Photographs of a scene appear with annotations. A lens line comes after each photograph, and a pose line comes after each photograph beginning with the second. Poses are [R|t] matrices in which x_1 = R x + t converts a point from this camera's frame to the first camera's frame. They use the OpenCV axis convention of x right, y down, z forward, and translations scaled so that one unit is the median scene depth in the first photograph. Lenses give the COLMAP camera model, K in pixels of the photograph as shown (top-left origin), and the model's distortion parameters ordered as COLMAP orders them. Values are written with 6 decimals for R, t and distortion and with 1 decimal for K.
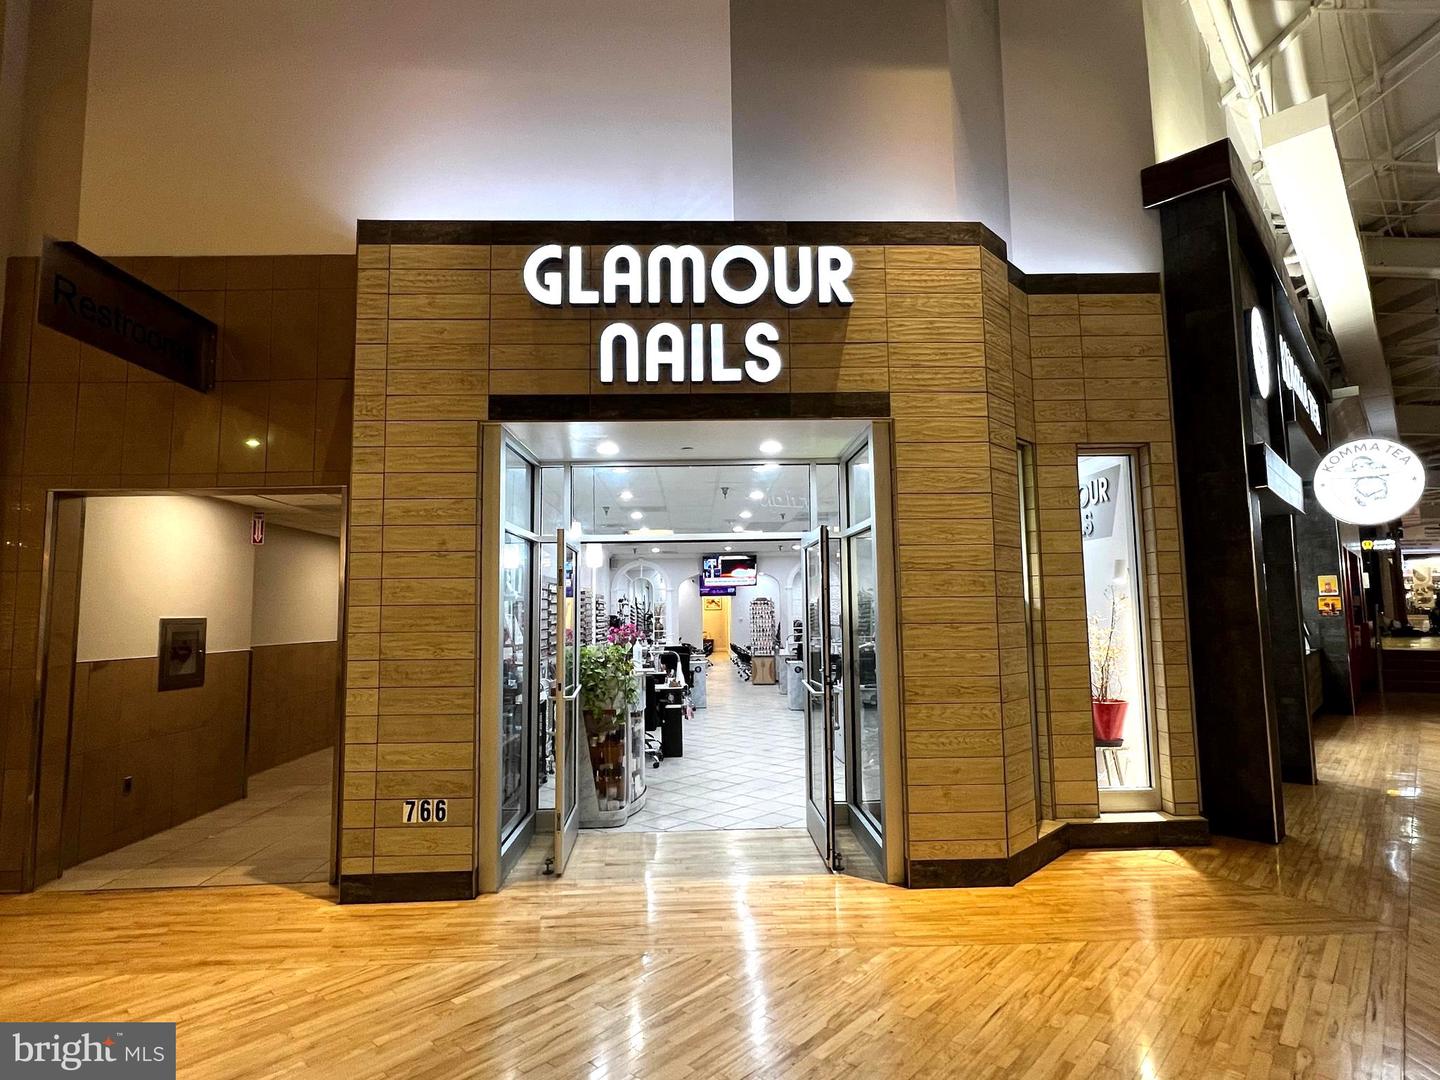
lens RADIAL K [[757.7, 0, 723.4], [0, 757.7, 545.8], [0, 0, 1]] dist [-0.000698, -0.000203]
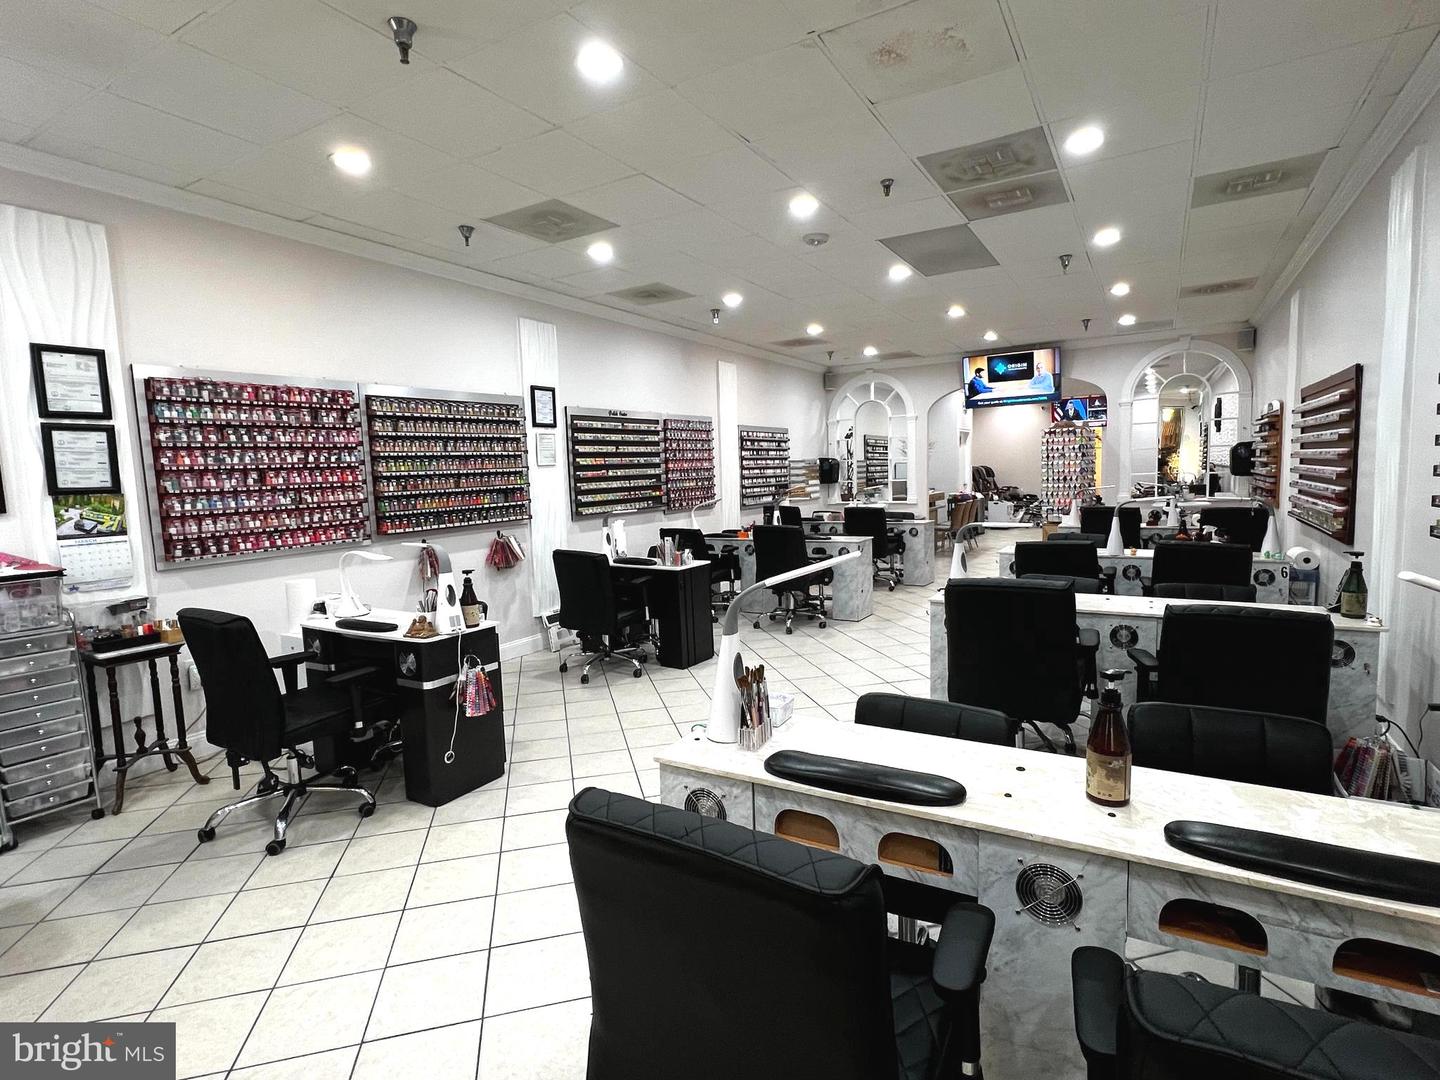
lens RADIAL K [[725.9, 0, 727.2], [0, 725.9, 541.3], [0, 0, 1]] dist [-0.000791, 0.000342]
pose [[0.839725, 0.042545, -0.541343, 0.507346], [0.067289, 0.981089, 0.181483, 0.149249], [0.538827, -0.188823, 0.820982, 1.465886]]
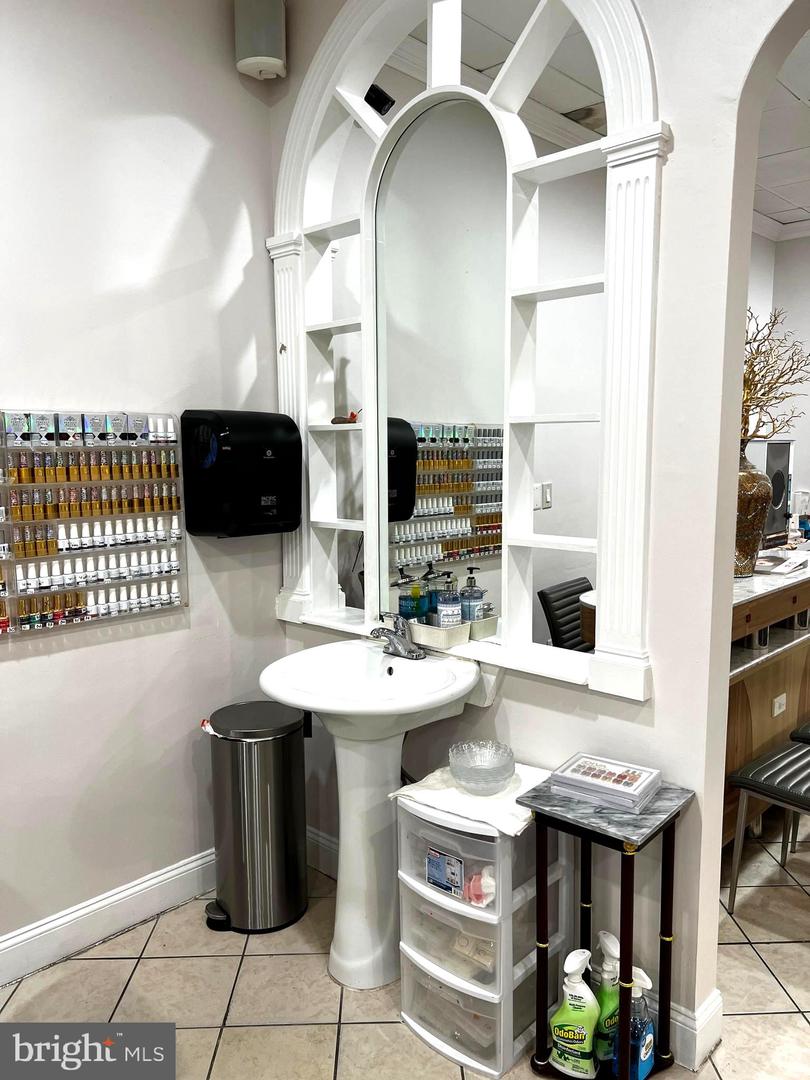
lens RADIAL K [[815.1, 0, 405.2], [0, 815.1, 541.8], [0, 0, 1]] dist [0.011062, 0.001346]
pose [[0.695453, 0.103379, -0.711096, -0.046243], [0.056076, 0.978771, 0.197136, 0.321914], [0.716380, -0.176974, 0.674892, 3.367674]]
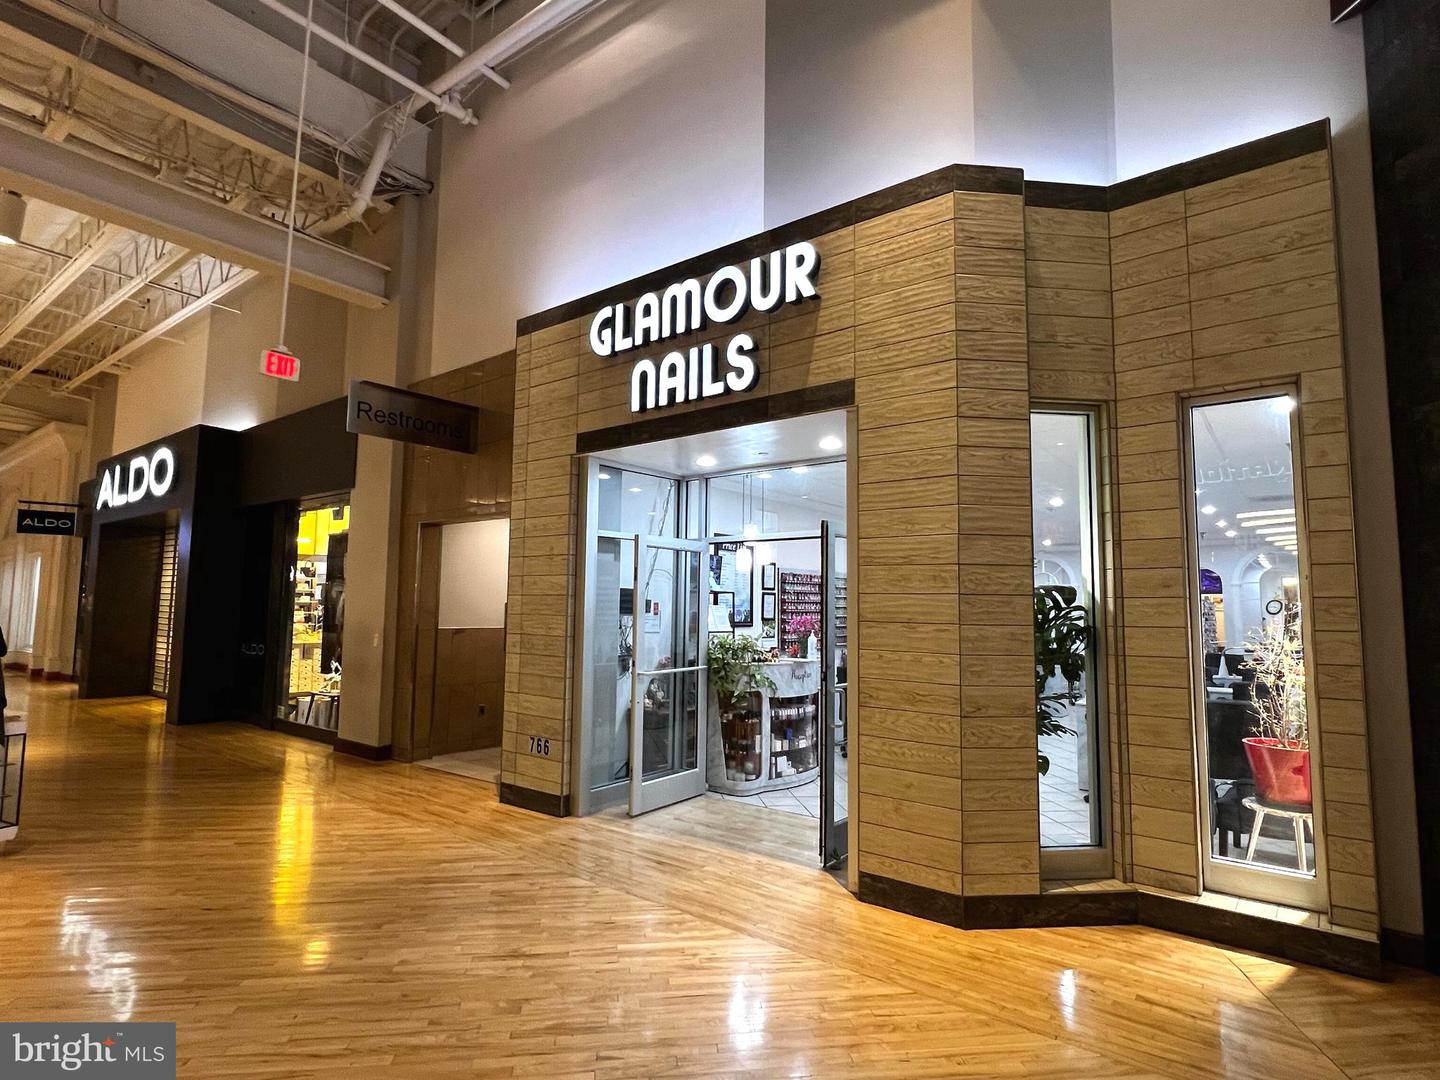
lens RADIAL K [[757.7, 0, 726.7], [0, 757.7, 543.7], [0, 0, 1]] dist [-0.000698, -0.000203]
pose [[0.768515, -0.030441, -0.639107, 0.705097], [0.032365, 0.999438, -0.008687, 0.008227], [0.639012, -0.014009, 0.769069, 0.162048]]
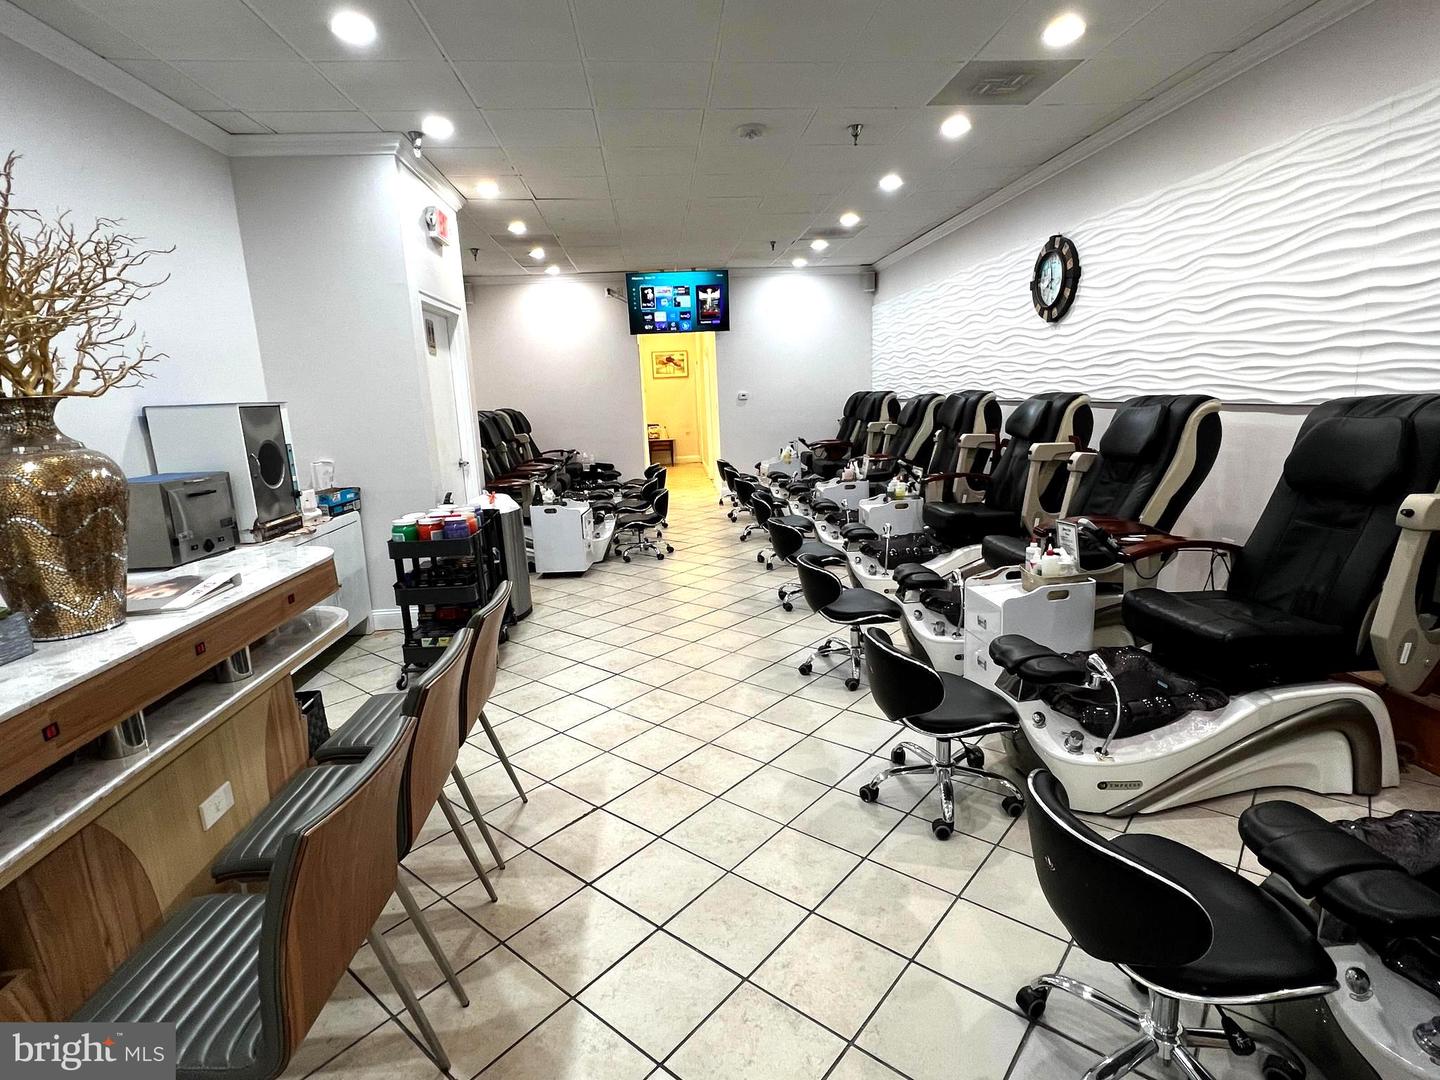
lens RADIAL K [[725.9, 0, 728.8], [0, 725.9, 543.9], [0, 0, 1]] dist [-0.000791, 0.000342]
pose [[0.997895, -0.034249, 0.055075, -0.035621], [0.016686, 0.956187, 0.292280, 0.359633], [-0.062672, -0.290745, 0.954746, 3.681938]]
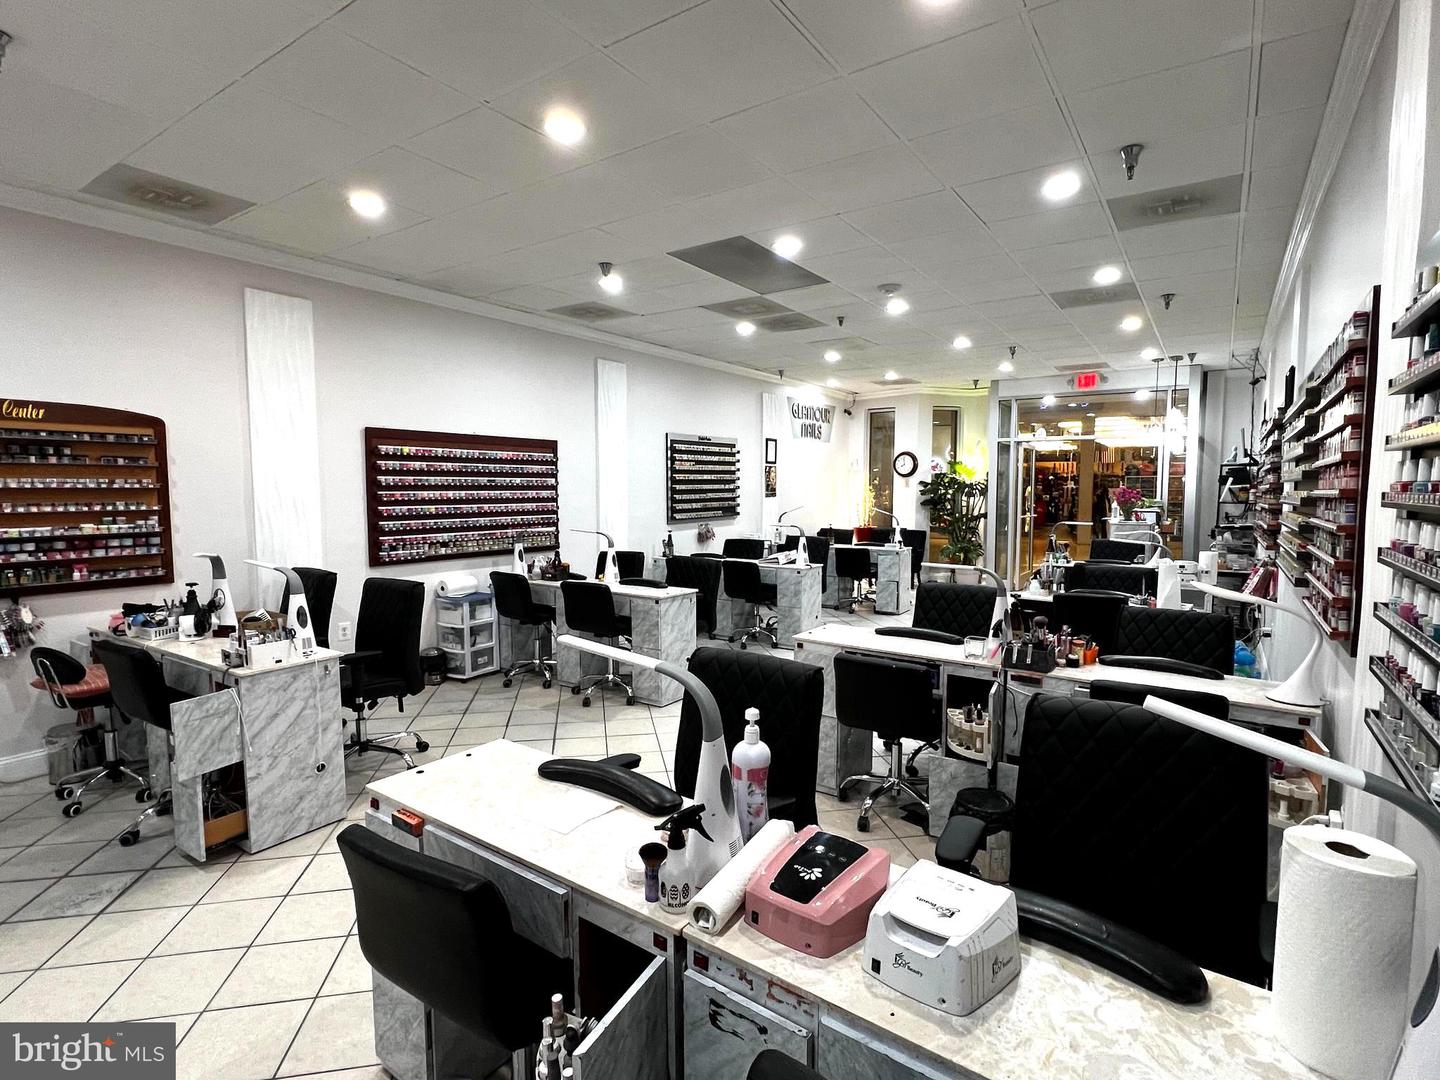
lens RADIAL K [[725.9, 0, 727.0], [0, 725.9, 540.5], [0, 0, 1]] dist [-0.000791, 0.000342]
pose [[-0.804004, -0.028993, 0.593917, -0.475696], [-0.040767, 0.999148, -0.006412, 0.343516], [-0.593225, -0.029368, -0.804501, 3.581152]]
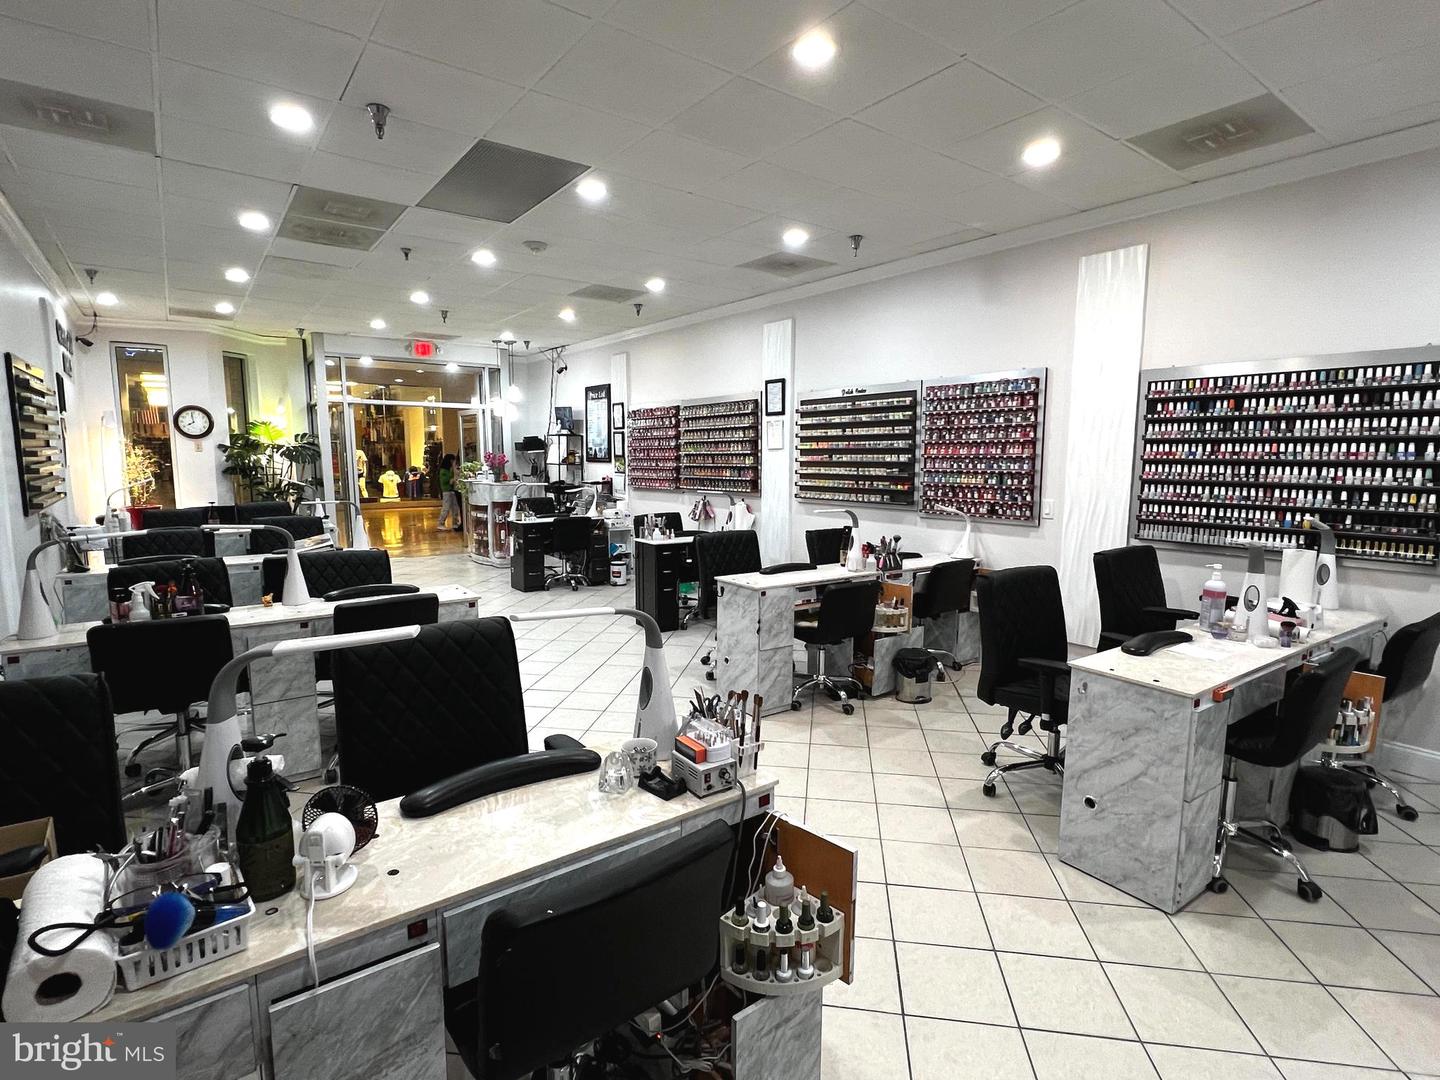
lens RADIAL K [[725.9, 0, 723.5], [0, 725.9, 542.3], [0, 0, 1]] dist [-0.000791, 0.000342]
pose [[-0.823211, 0.083776, -0.561521, 0.458333], [0.060850, 0.996375, 0.059447, 0.329809], [0.564465, 0.014769, -0.825325, 3.602247]]
